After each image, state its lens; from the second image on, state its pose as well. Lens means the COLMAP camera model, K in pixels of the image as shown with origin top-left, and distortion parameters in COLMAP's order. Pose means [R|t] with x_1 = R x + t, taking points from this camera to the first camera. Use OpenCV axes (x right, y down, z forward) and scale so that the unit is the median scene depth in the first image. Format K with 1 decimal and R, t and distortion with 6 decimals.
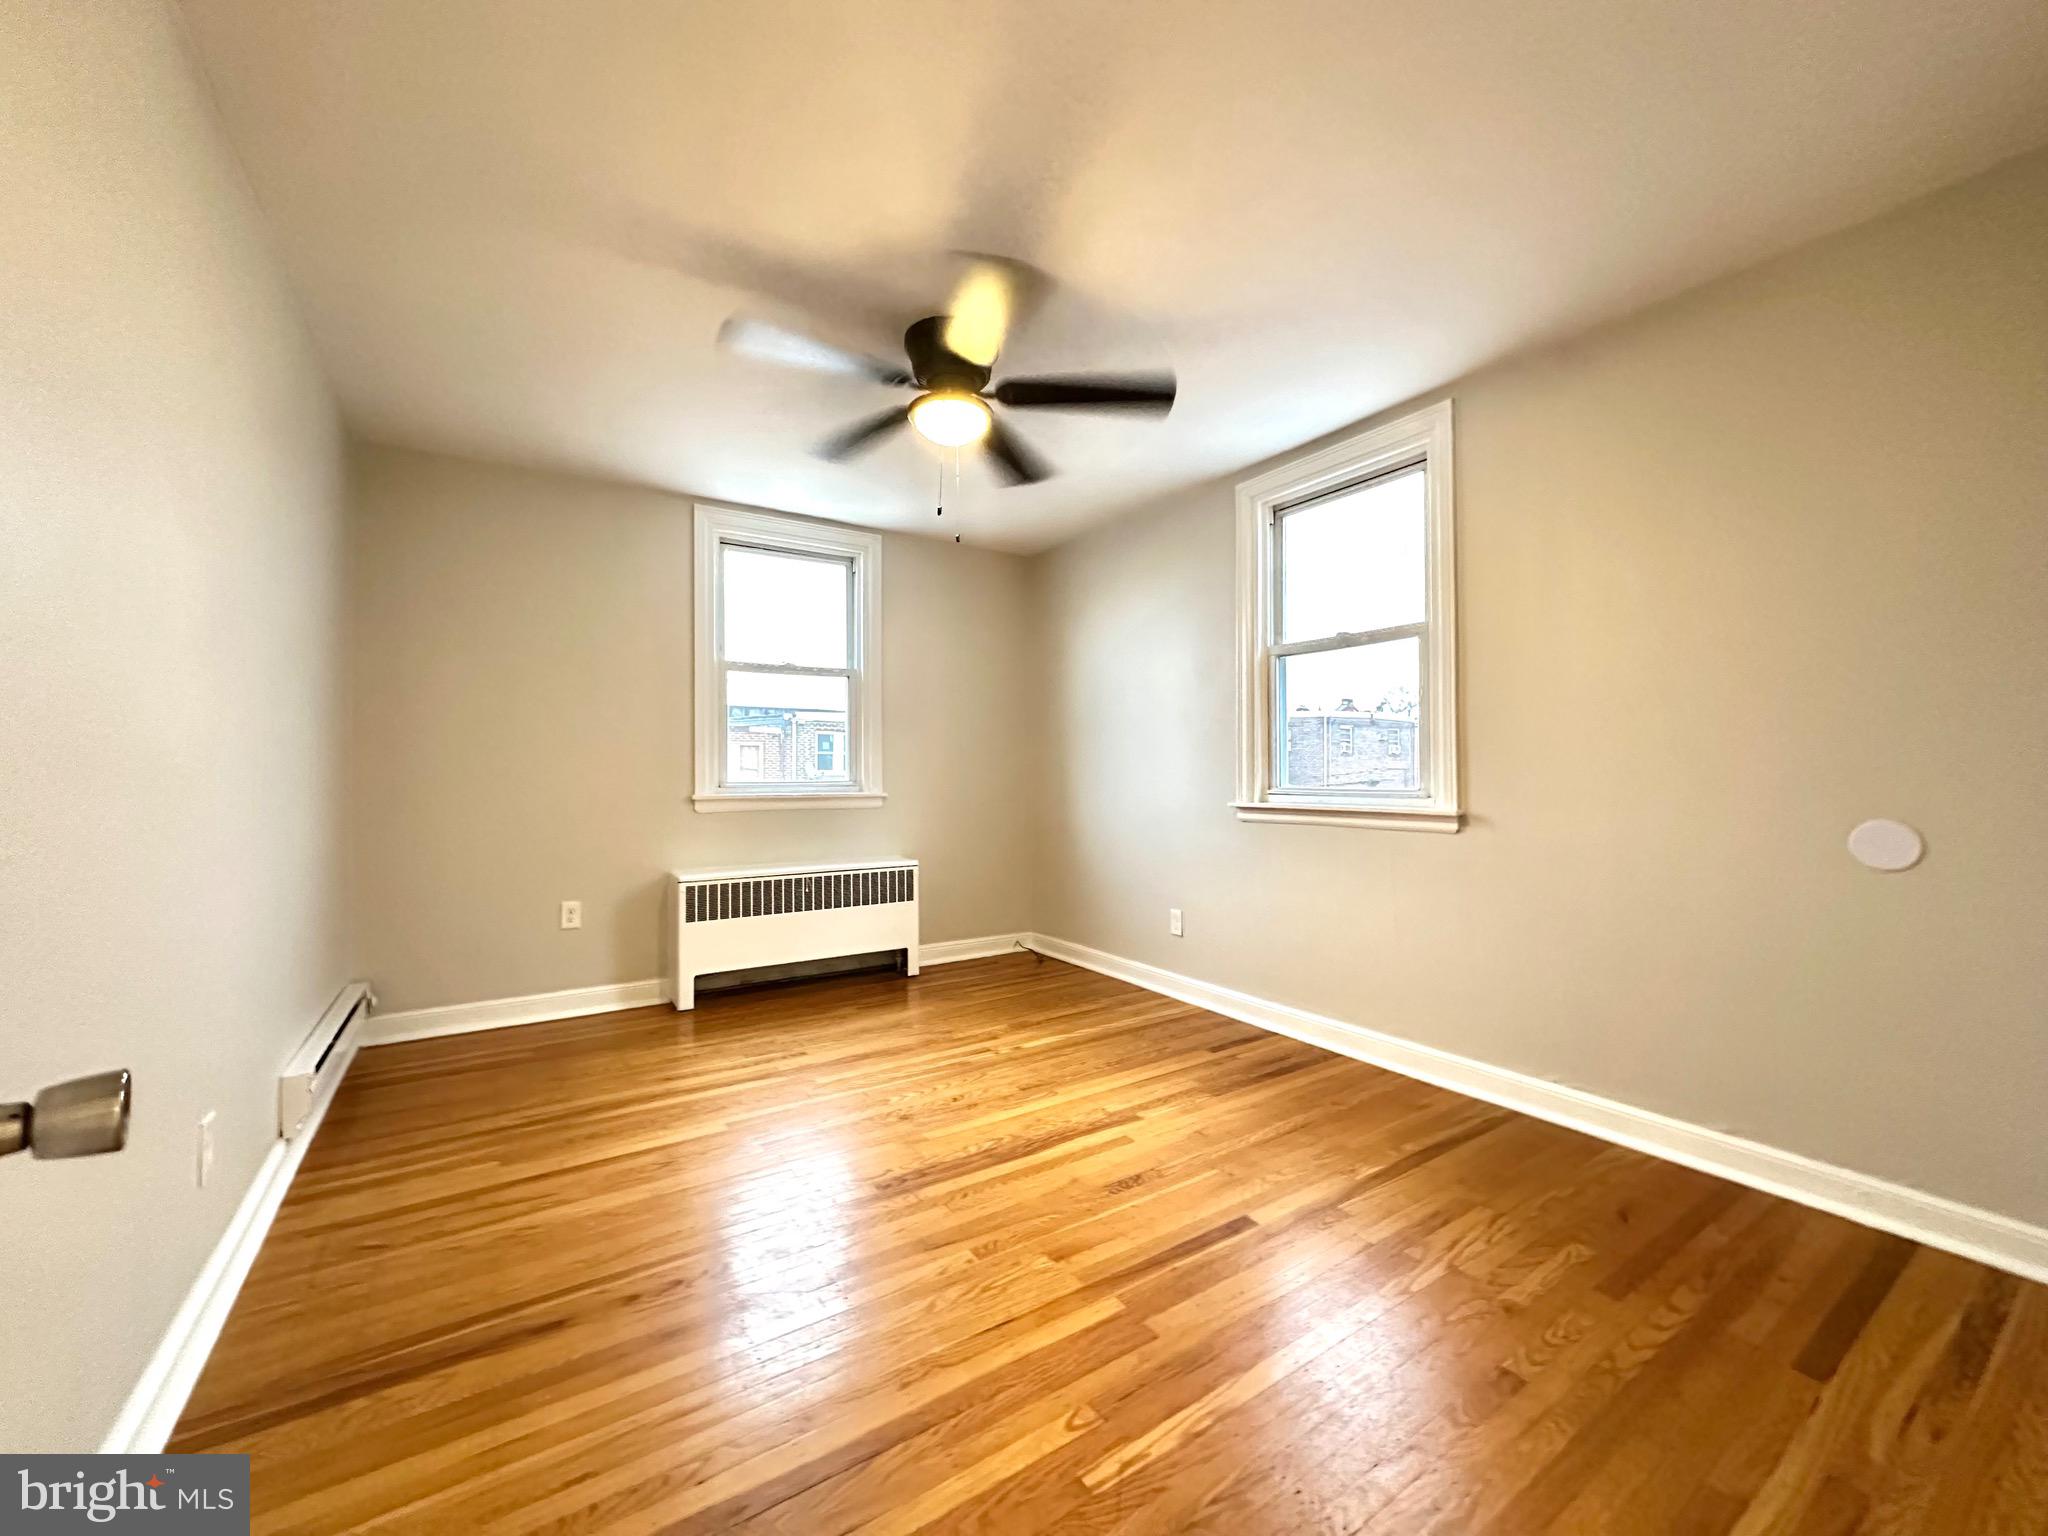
lens RADIAL K [[818.1, 0, 1024.0], [0, 818.1, 768.0], [0, 0, 1]] dist [-0.001691, -0.000310]
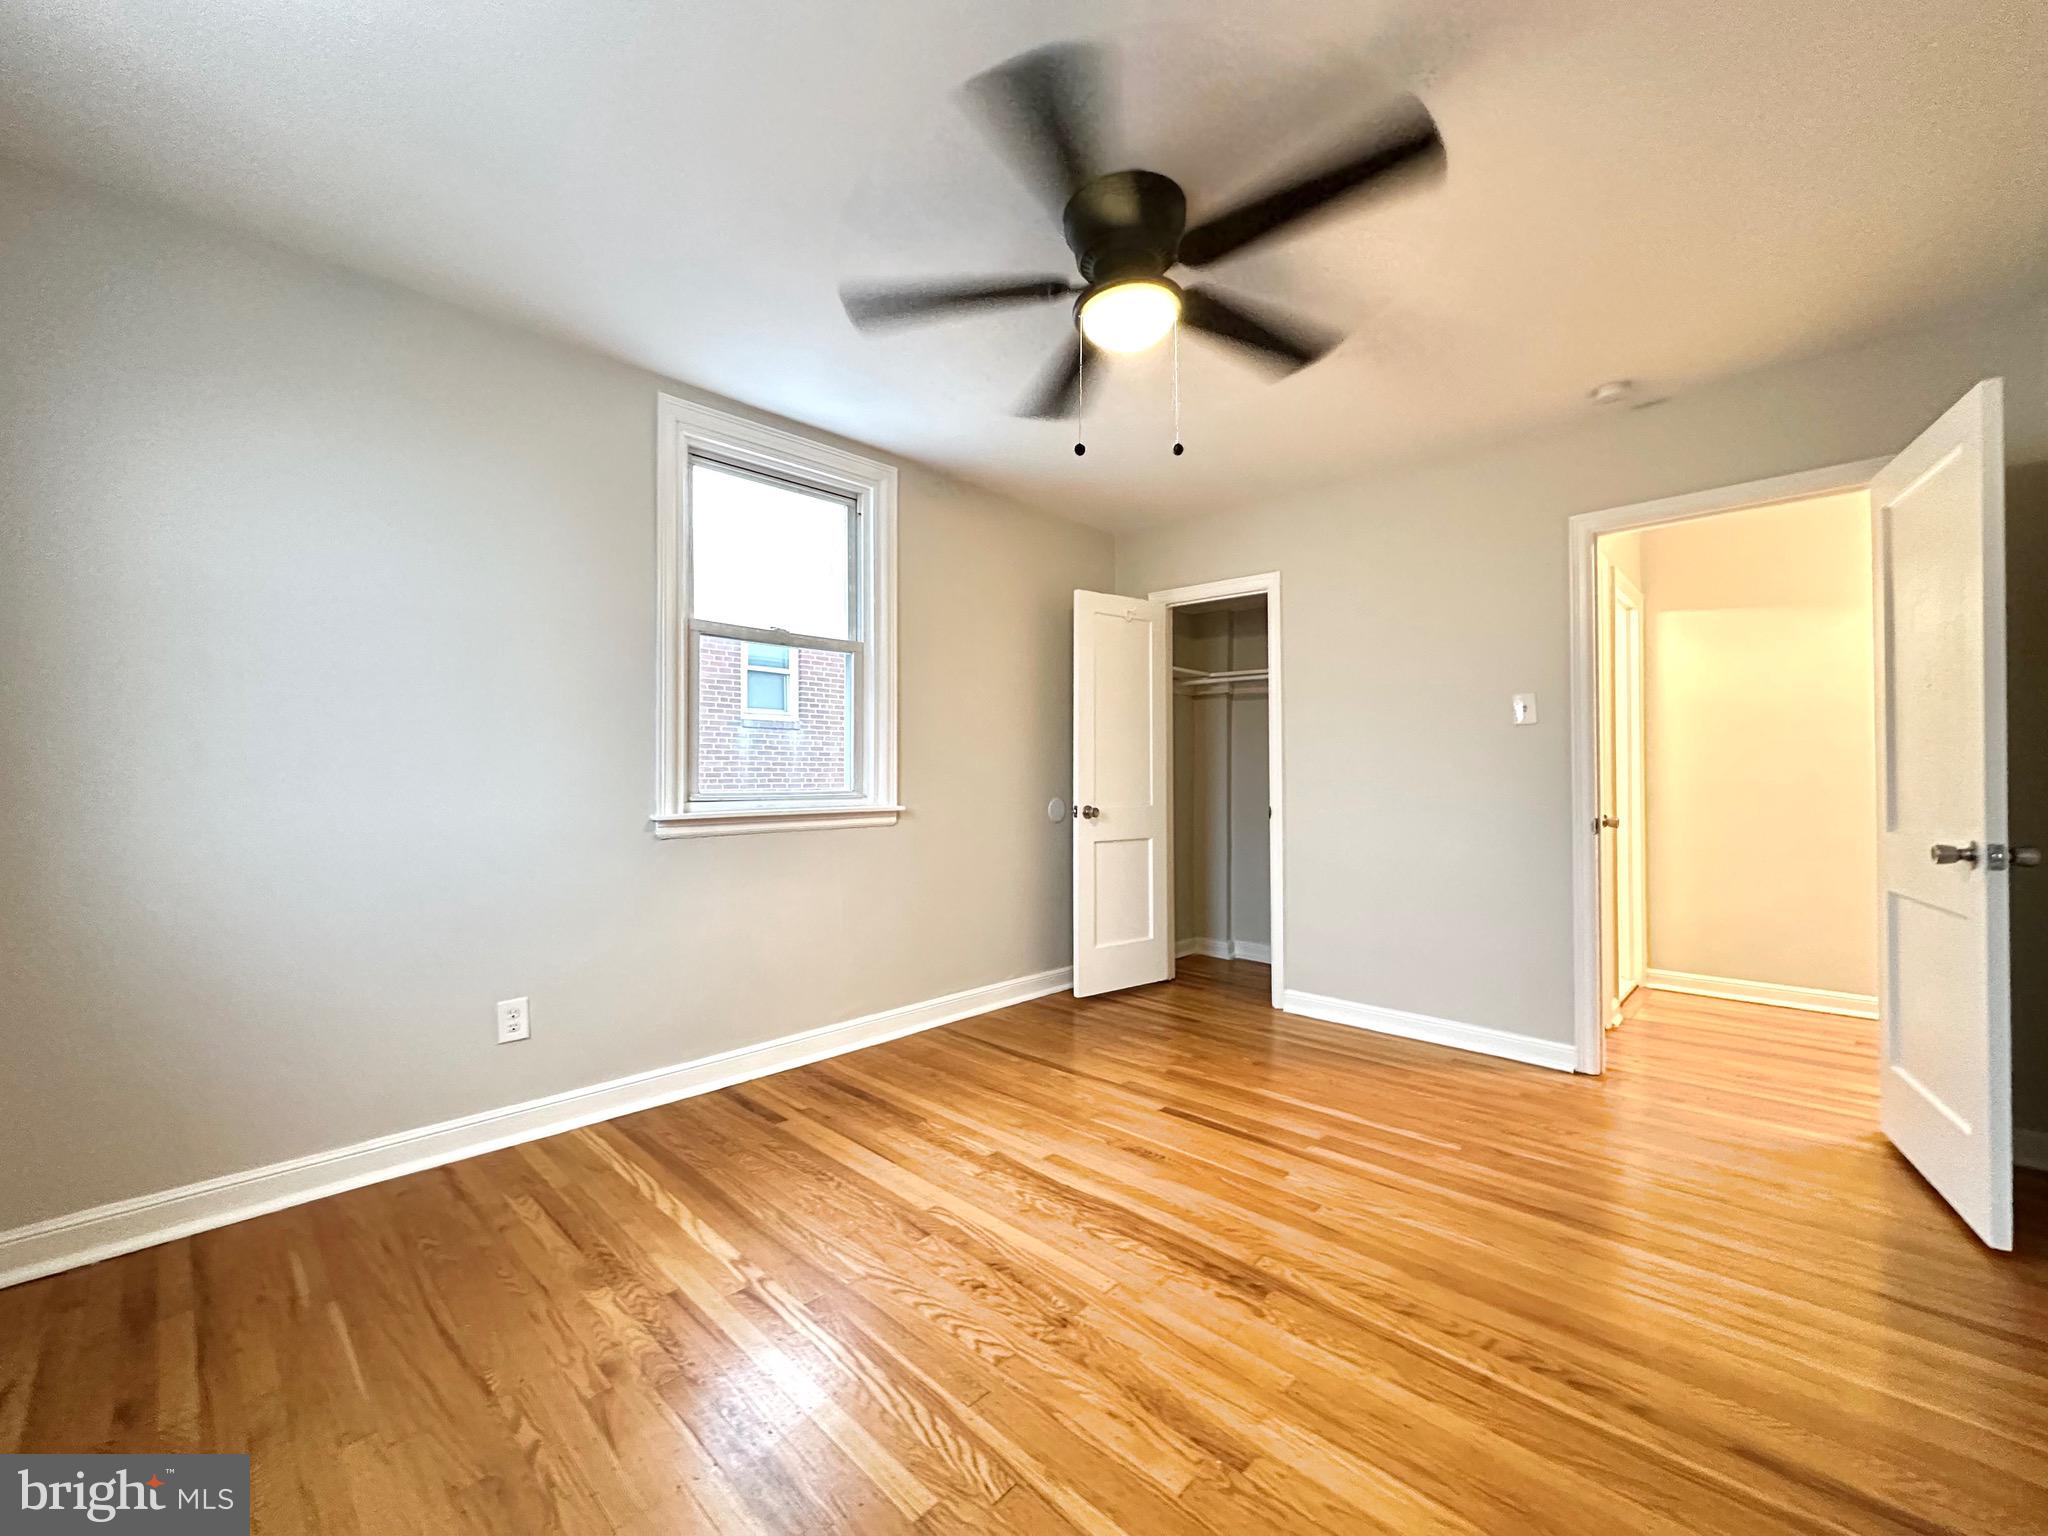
lens RADIAL K [[818.1, 0, 1024.0], [0, 818.1, 768.0], [0, 0, 1]] dist [-0.001691, -0.000310]
pose [[-0.215967, 0.011681, 0.976331, -0.667299], [-0.004099, 0.999909, -0.012870, 0.009019], [-0.976392, -0.006781, -0.215900, 1.028229]]
